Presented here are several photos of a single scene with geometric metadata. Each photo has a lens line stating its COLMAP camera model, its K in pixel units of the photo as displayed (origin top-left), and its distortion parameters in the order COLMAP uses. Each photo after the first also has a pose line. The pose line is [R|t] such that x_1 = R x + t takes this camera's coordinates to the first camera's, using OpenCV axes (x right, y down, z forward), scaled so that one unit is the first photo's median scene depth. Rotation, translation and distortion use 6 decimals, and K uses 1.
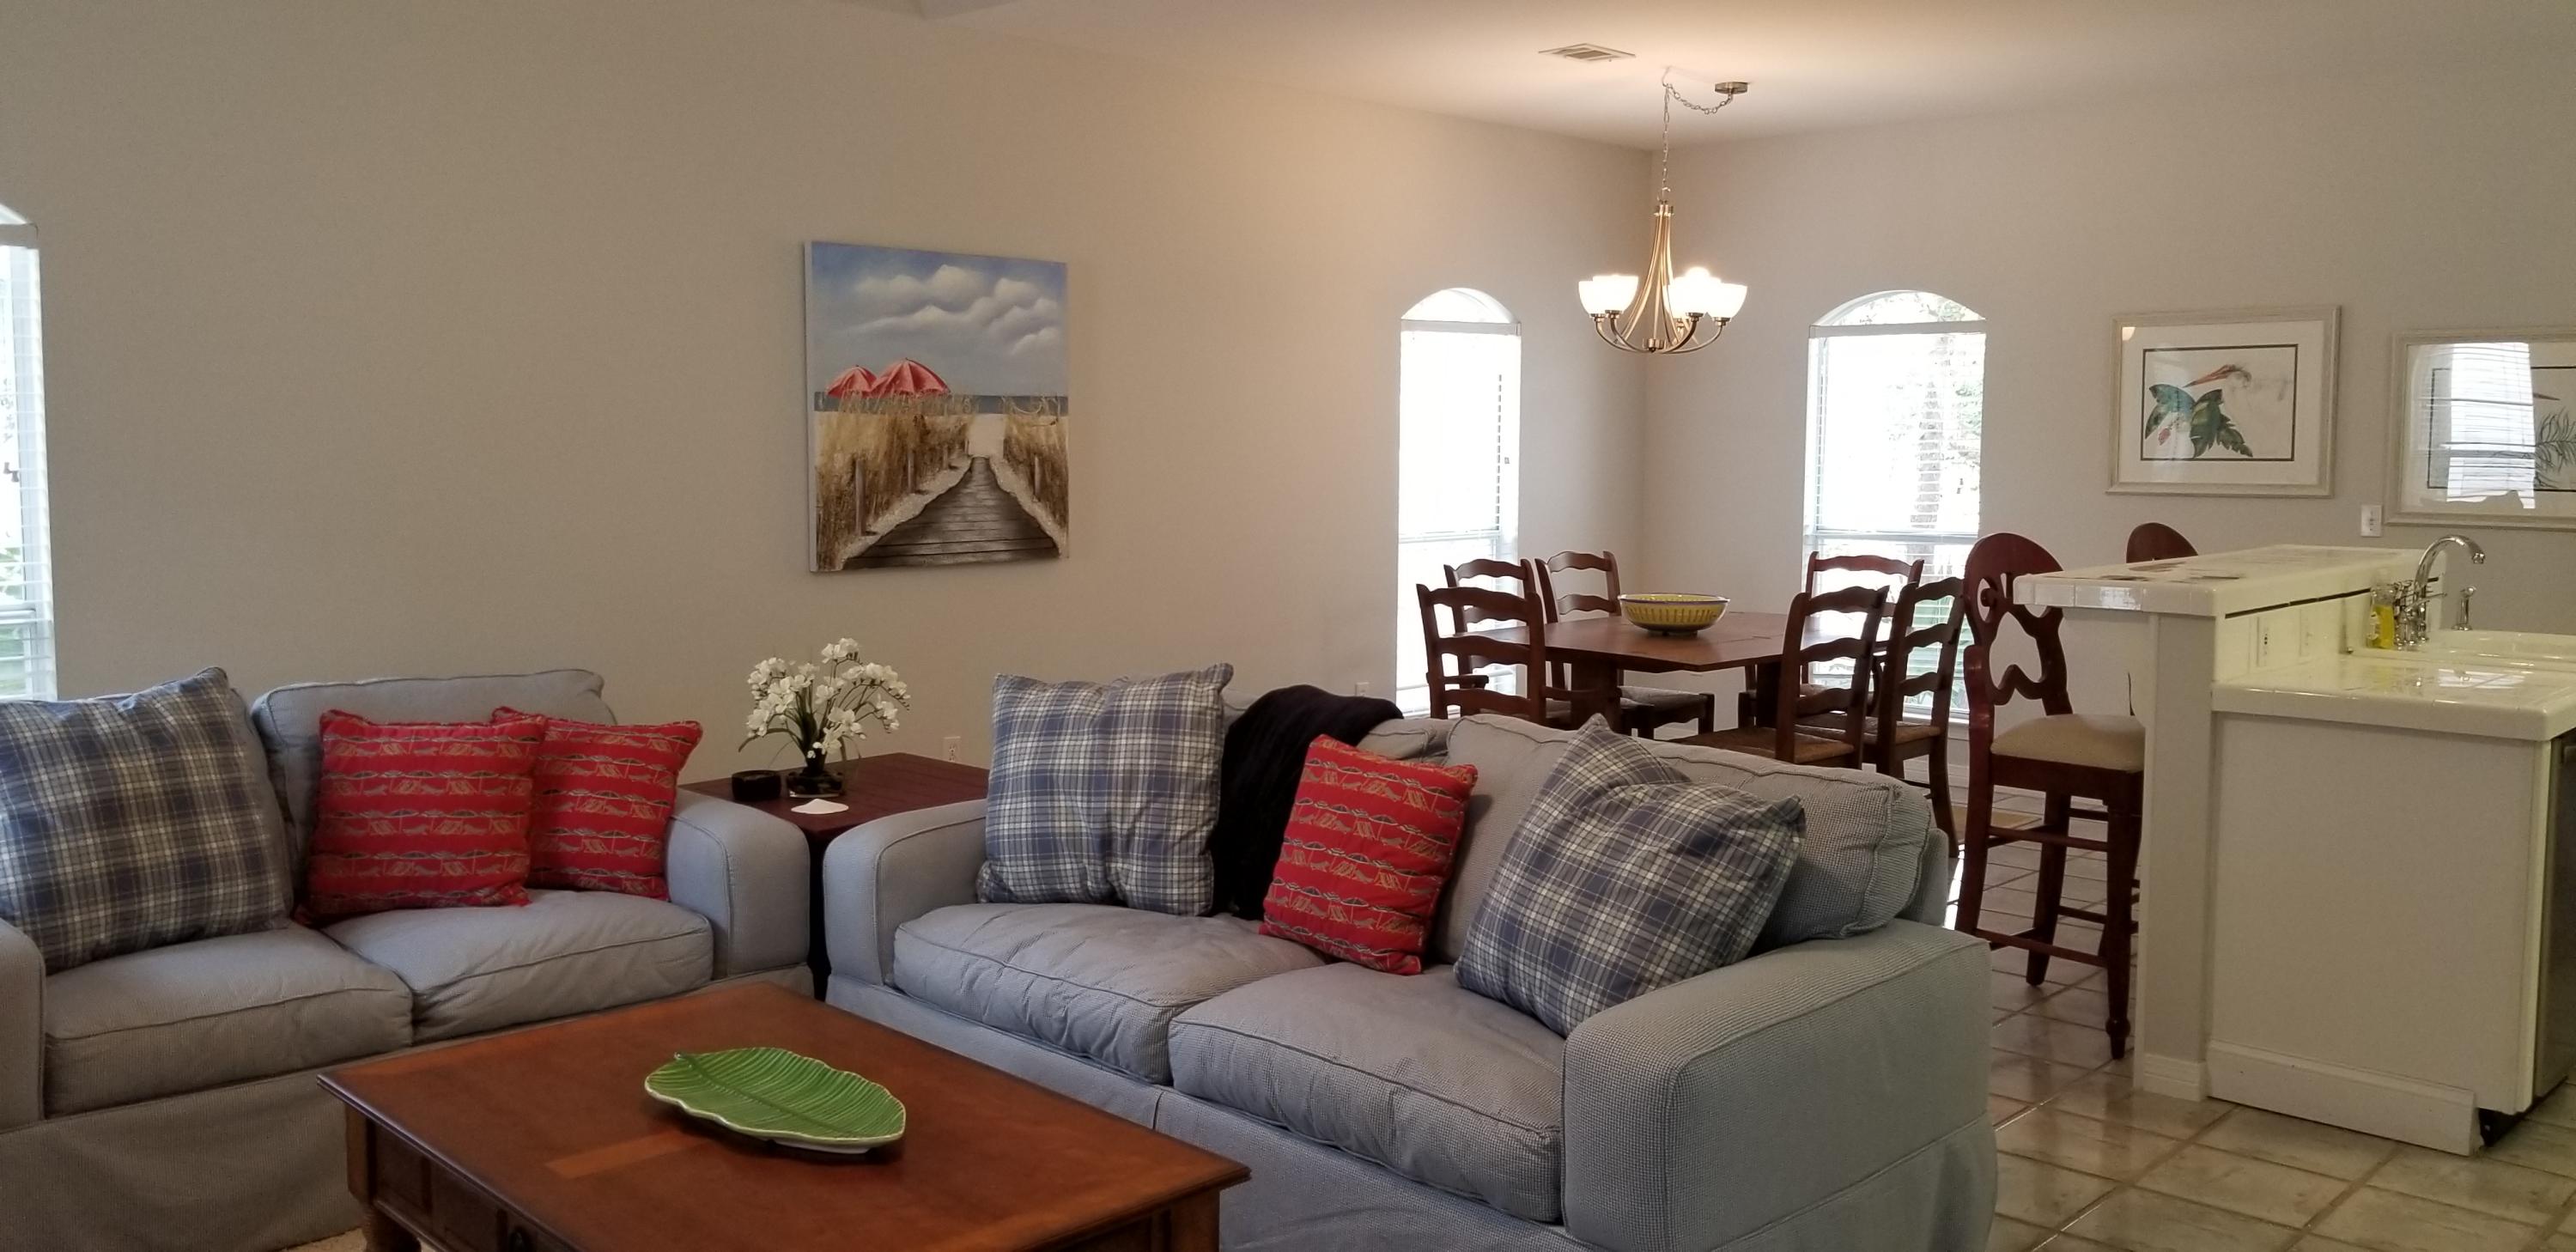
lens RADIAL K [[1978.5, 0, 1288.0], [0, 1978.5, 626.0], [0, 0, 1]] dist [0.073299, -0.258311]
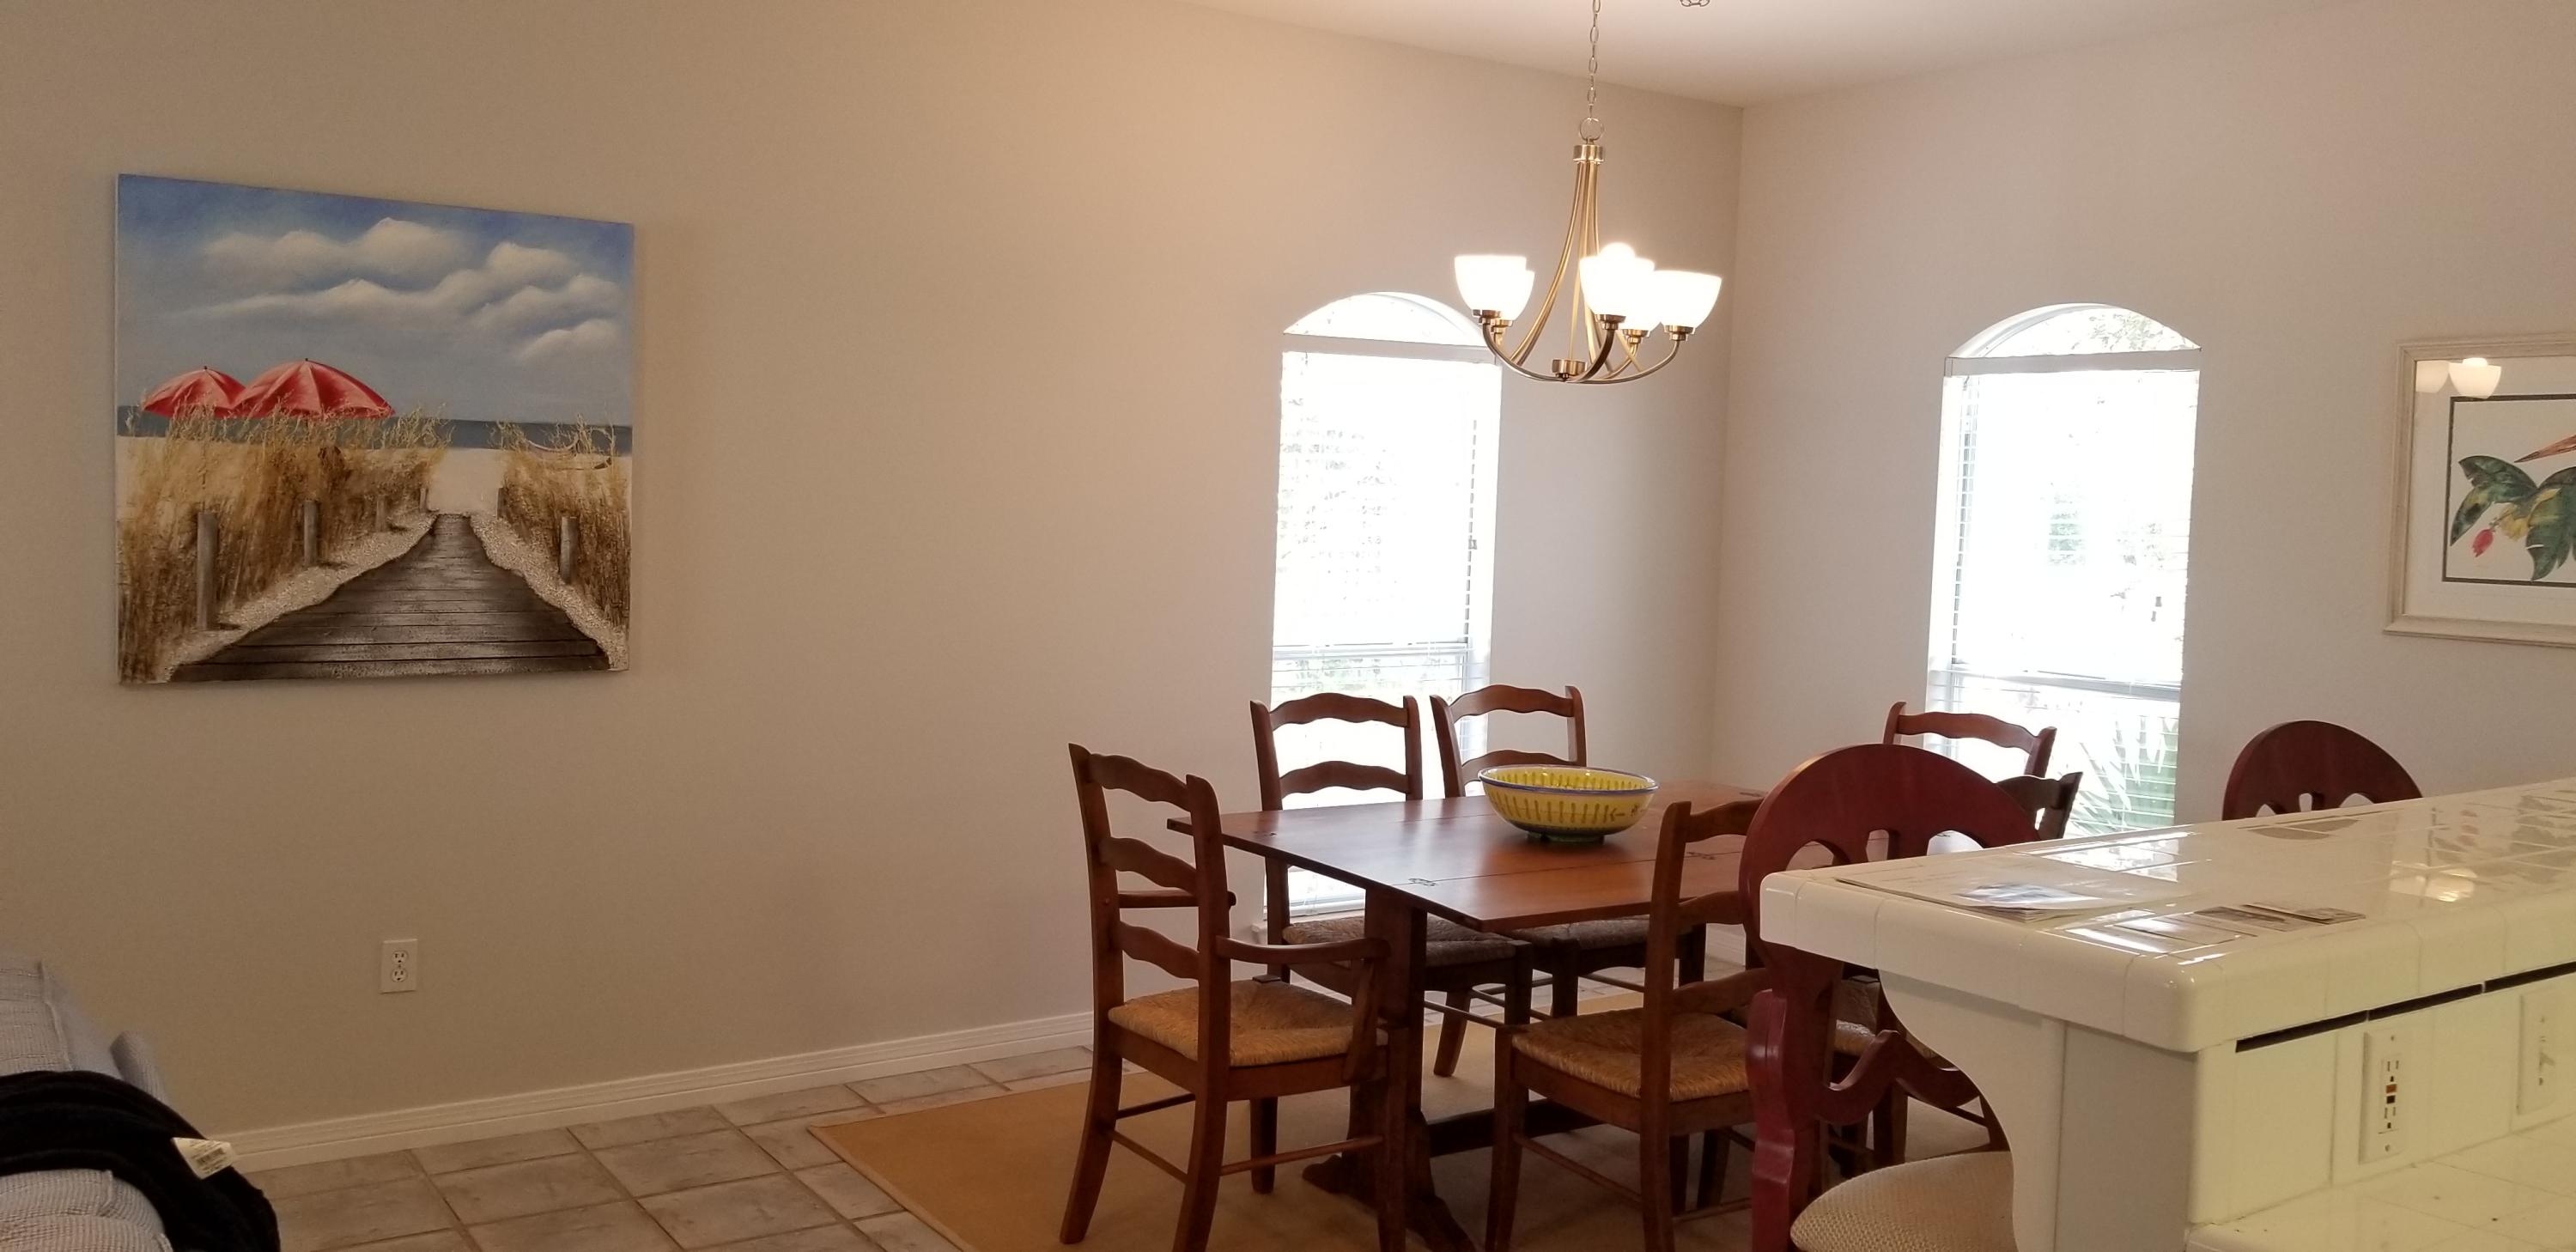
lens RADIAL K [[2051.4, 0, 1288.0], [0, 2051.4, 626.0], [0, 0, 1]] dist [0.047041, -0.119850]
pose [[0.981446, 0.041692, -0.187150, 0.242489], [-0.047721, 0.998473, -0.027828, -0.042726], [0.185704, 0.036243, 0.981937, 0.386712]]
